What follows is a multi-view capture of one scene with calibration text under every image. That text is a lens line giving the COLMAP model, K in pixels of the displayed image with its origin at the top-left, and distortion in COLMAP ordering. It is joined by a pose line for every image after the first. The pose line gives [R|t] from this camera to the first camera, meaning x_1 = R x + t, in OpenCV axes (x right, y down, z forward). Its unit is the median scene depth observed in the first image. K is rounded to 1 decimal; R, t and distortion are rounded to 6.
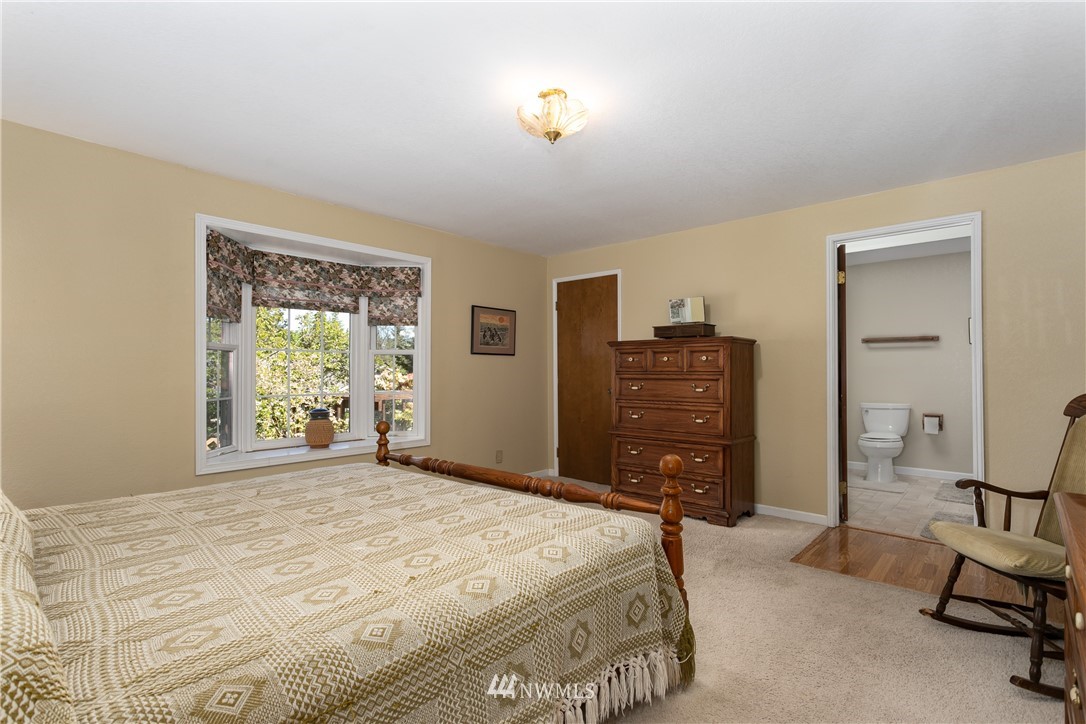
lens RADIAL K [[523.6, 0, 539.5], [0, 523.6, 371.6], [0, 0, 1]] dist [-0.000229, 0.000363]
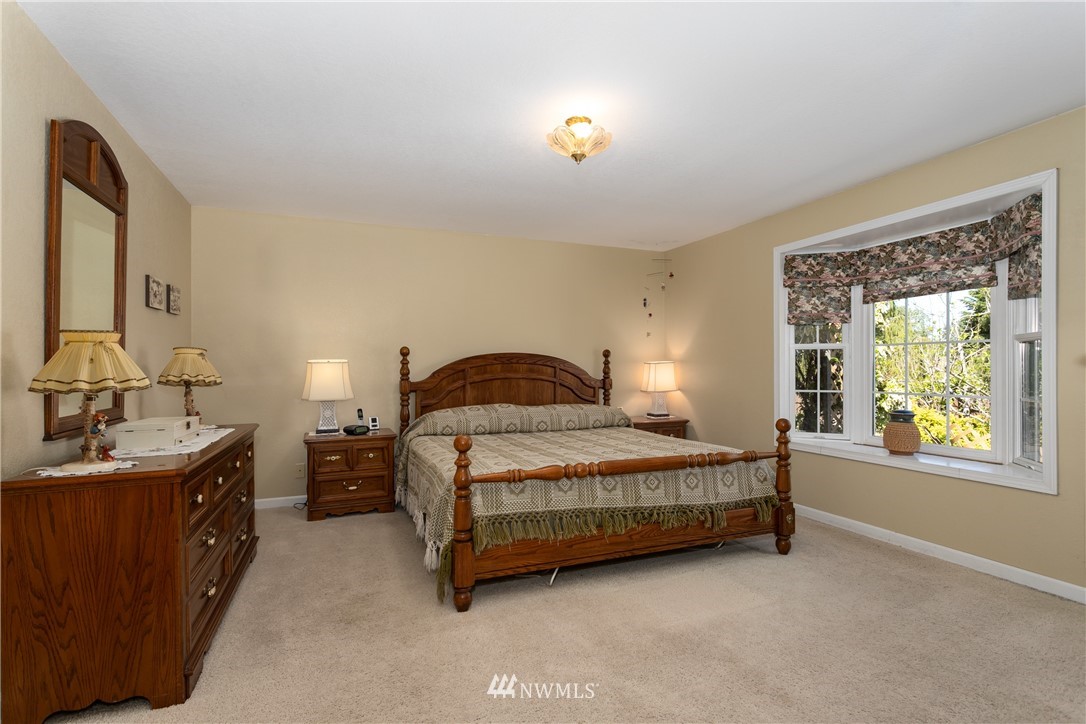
lens RADIAL K [[523.6, 0, 539.5], [0, 523.6, 371.6], [0, 0, 1]] dist [-0.000229, 0.000363]
pose [[-0.445209, 0.007290, -0.895397, 0.644615], [0.005213, 0.999971, 0.005550, -0.001199], [0.895412, -0.002197, -0.445234, 0.864441]]
